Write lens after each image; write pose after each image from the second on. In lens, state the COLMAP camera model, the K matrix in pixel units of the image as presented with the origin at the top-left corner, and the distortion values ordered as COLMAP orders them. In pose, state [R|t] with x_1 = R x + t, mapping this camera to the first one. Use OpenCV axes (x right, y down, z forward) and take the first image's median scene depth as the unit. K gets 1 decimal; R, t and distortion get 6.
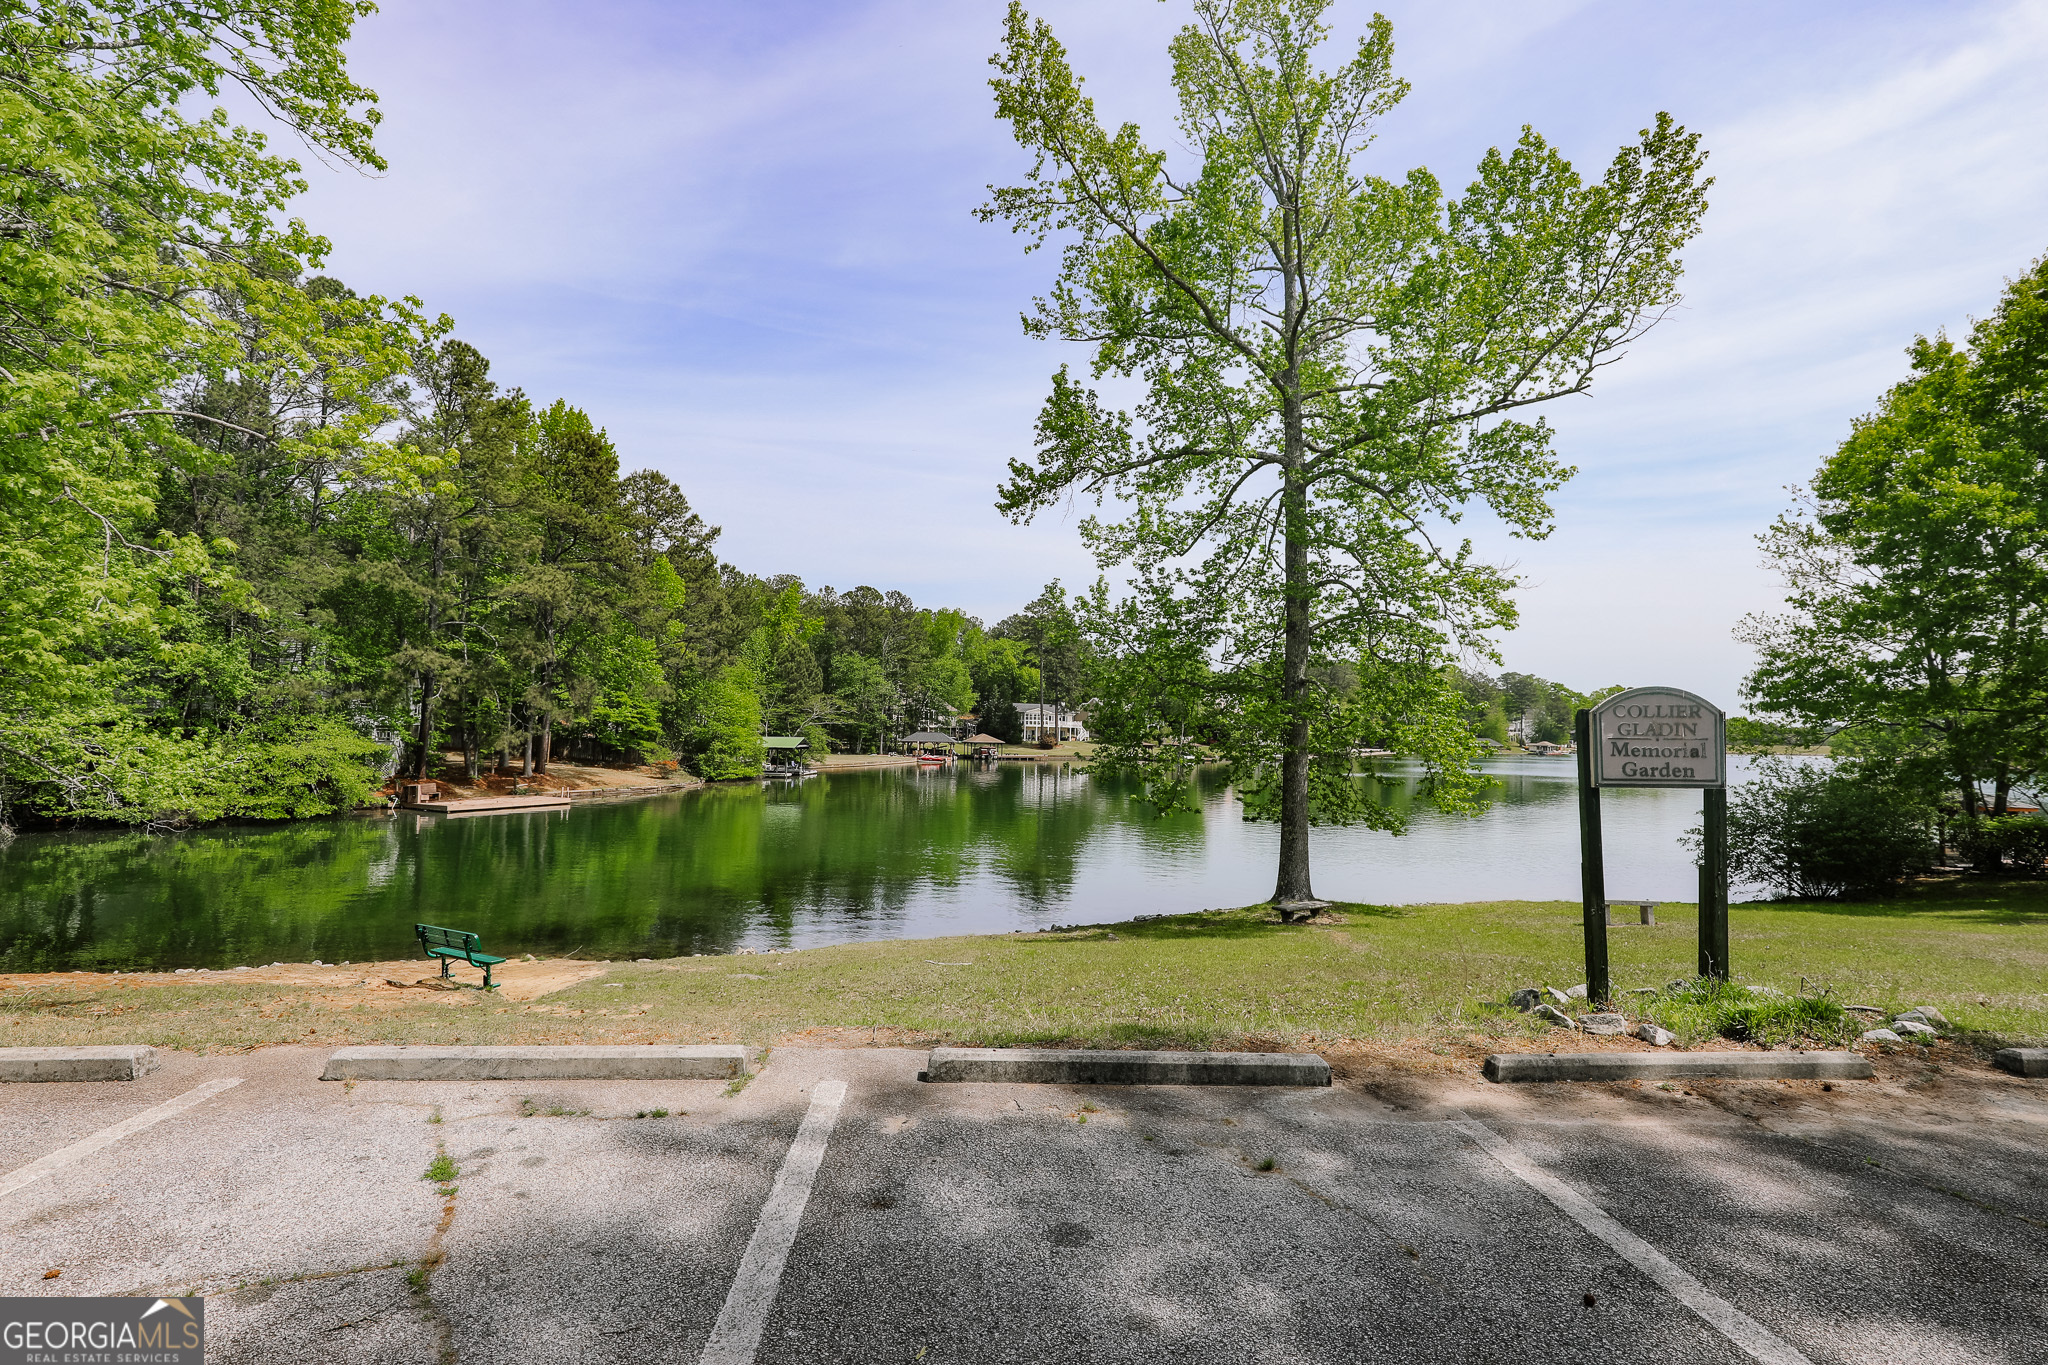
lens RADIAL K [[944.3, 0, 1024.0], [0, 944.3, 682.5], [0, 0, 1]] dist [-0.011965, -0.000268]
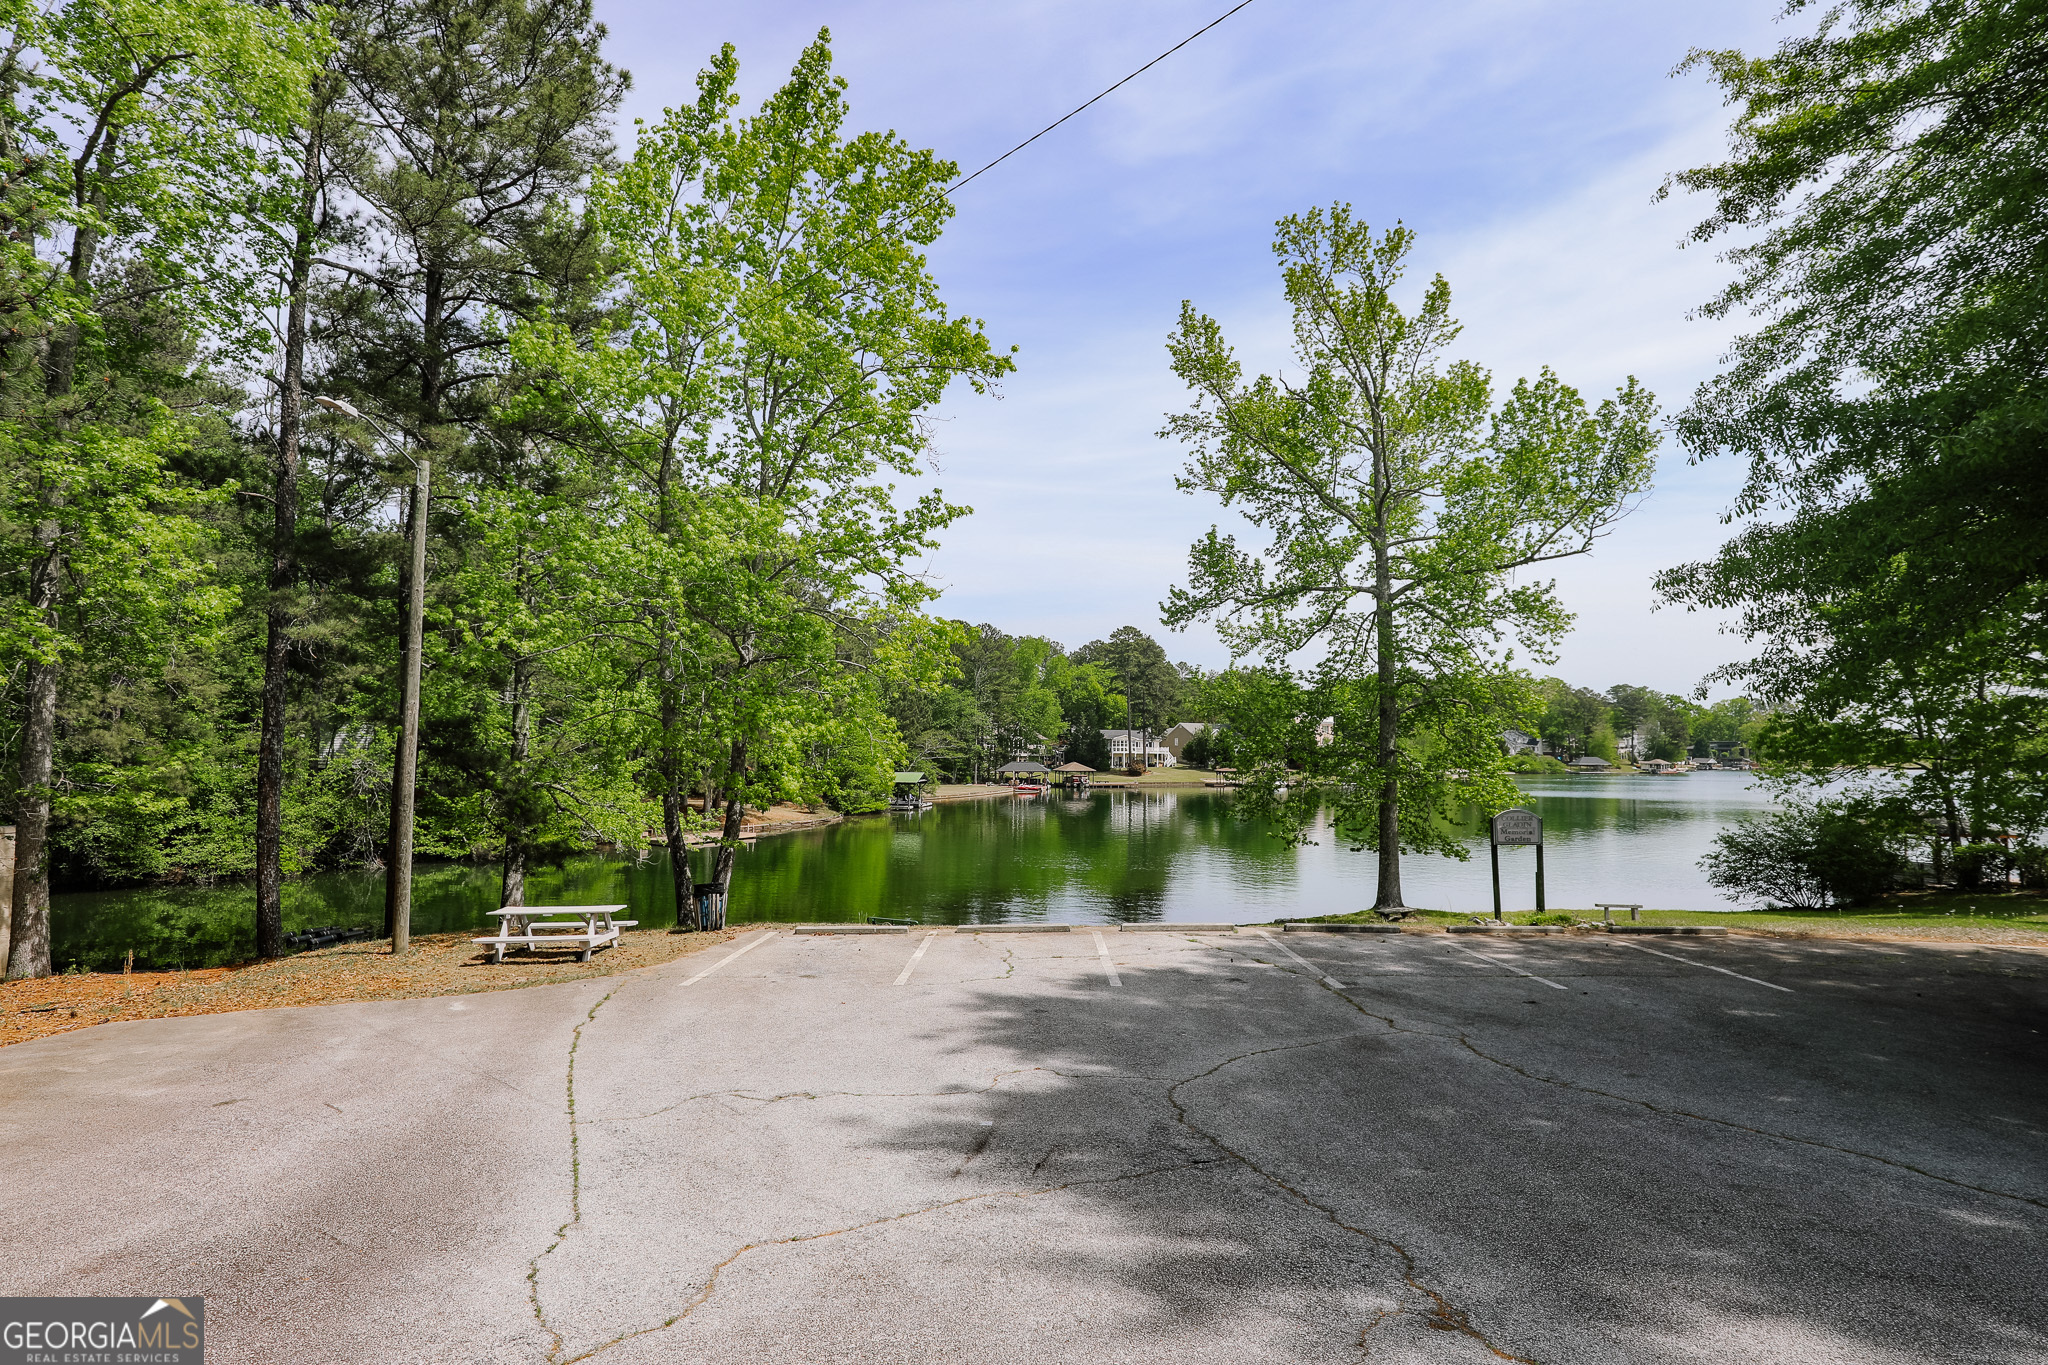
lens RADIAL K [[1027.8, 0, 1024.0], [0, 1027.8, 682.5], [0, 0, 1]] dist [-0.000306, 0.000177]
pose [[0.998161, -0.016338, -0.058380, -0.071788], [0.015608, 0.999794, -0.012944, -0.041236], [0.058580, 0.012009, 0.998211, -0.250173]]
